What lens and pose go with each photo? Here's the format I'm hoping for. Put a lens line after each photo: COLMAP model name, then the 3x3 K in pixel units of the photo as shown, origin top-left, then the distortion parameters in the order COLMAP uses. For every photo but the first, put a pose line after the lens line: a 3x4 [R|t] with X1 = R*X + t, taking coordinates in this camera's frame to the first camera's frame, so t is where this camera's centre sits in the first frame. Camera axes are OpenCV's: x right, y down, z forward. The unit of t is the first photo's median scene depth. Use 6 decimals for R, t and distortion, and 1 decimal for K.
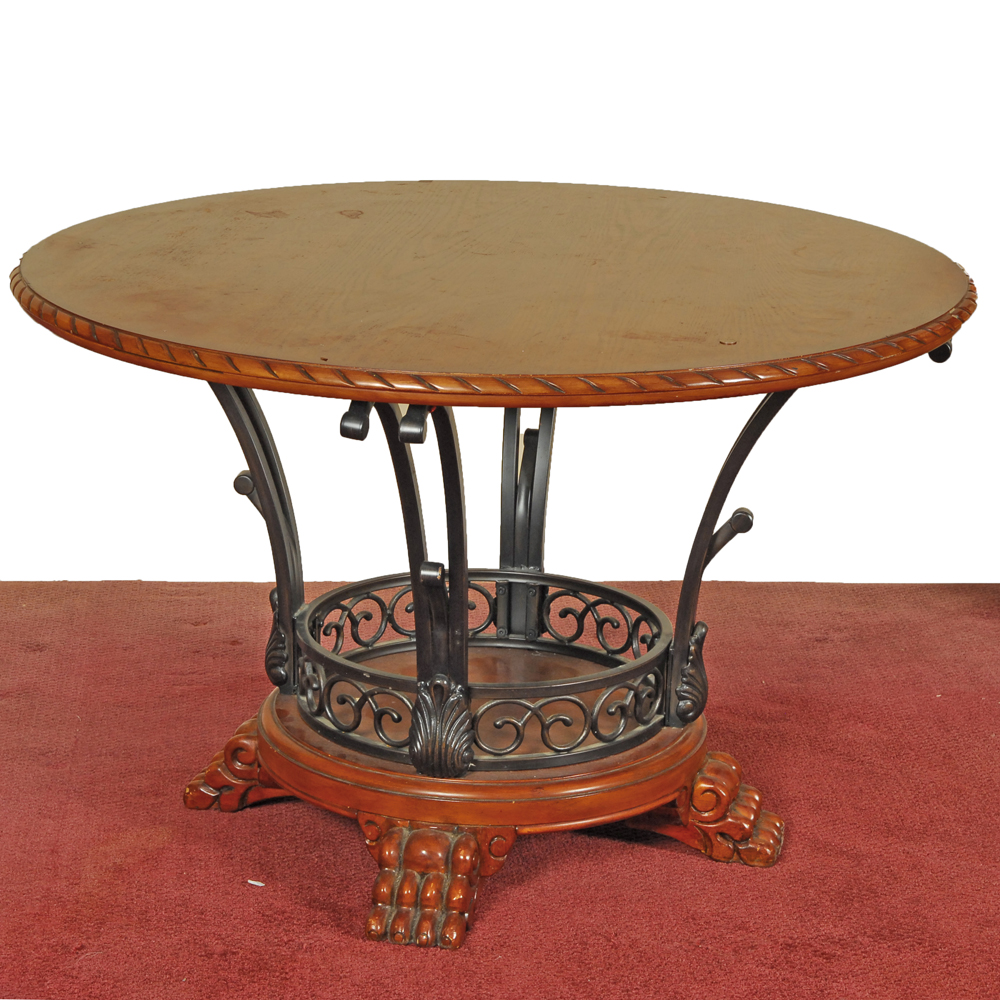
lens RADIAL K [[2726.0, 0, 504.2], [0, 2726.0, 505.0], [0, 0, 1]] dist [0.038183, 0.000000]
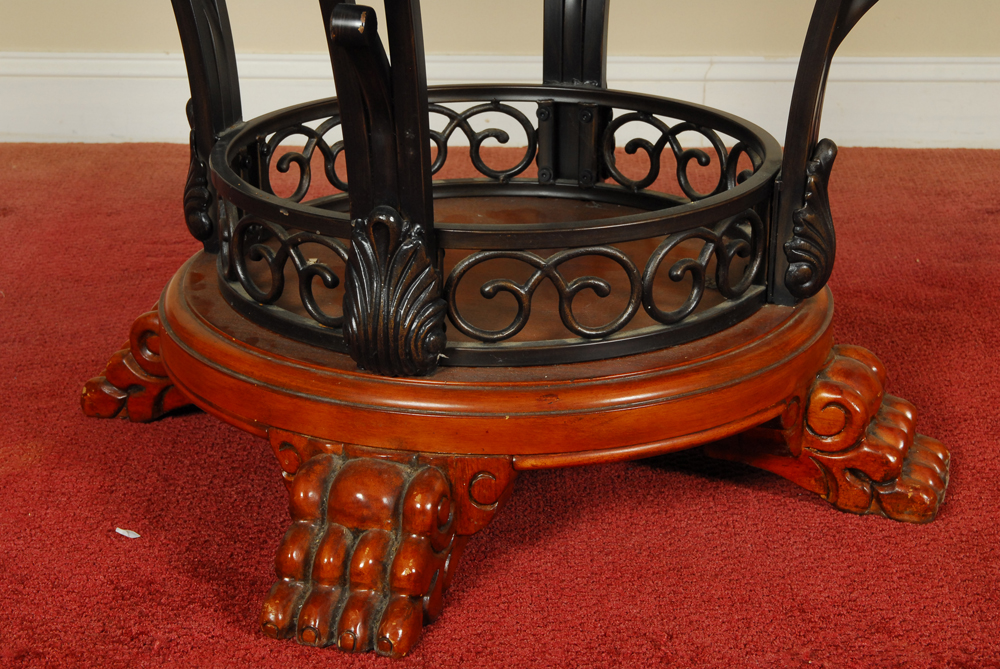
lens RADIAL K [[1994.8, 0, 495.1], [0, 1994.8, 340.1], [0, 0, 1]] dist [0.014852, 0.000000]
pose [[0.994164, 0.012889, -0.107103, 0.046646], [-0.004631, 0.997020, 0.076998, 0.054999], [0.107776, -0.076053, 0.991262, 0.535809]]
